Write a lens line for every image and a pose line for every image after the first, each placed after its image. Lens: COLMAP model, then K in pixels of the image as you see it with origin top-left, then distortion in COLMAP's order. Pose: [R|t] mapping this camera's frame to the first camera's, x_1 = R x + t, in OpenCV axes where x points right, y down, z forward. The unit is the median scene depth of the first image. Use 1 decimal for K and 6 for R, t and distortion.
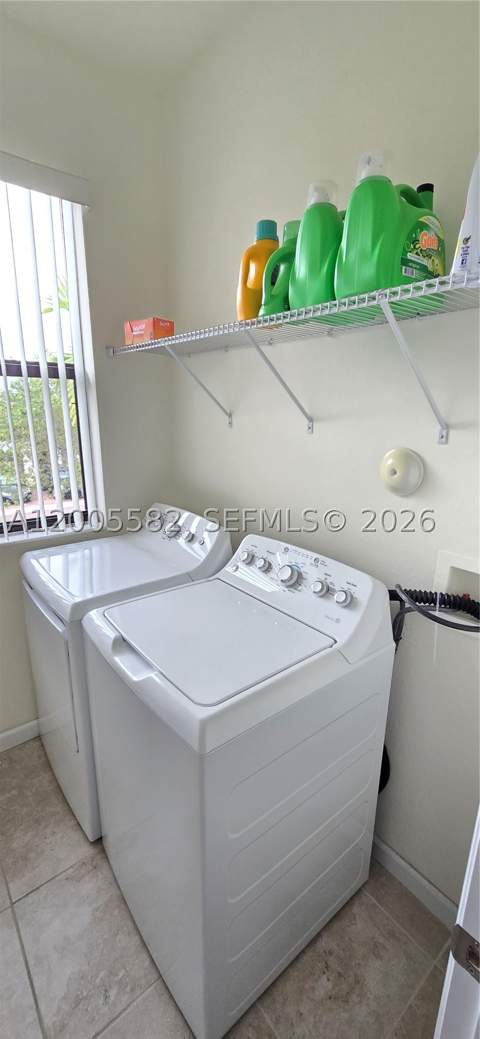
lens RADIAL K [[437.8, 0, 240.0], [0, 437.8, 519.5], [0, 0, 1]] dist [0.002756, 0.000138]
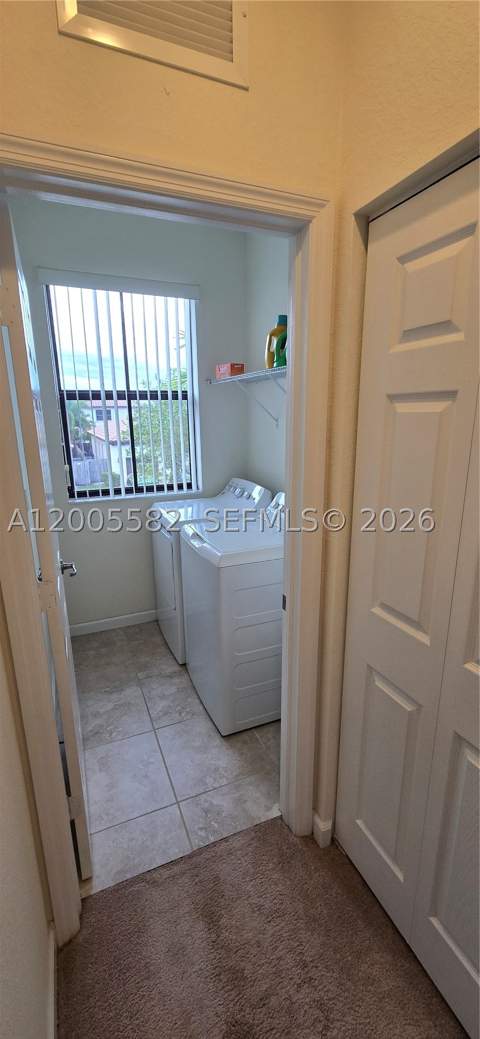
lens RADIAL K [[437.8, 0, 240.0], [0, 437.8, 519.5], [0, 0, 1]] dist [0.002756, 0.000138]
pose [[0.962513, 0.046287, -0.267257, 0.293206], [-0.049815, 0.998738, -0.006433, 0.138868], [0.266622, 0.019505, 0.963604, -0.561212]]
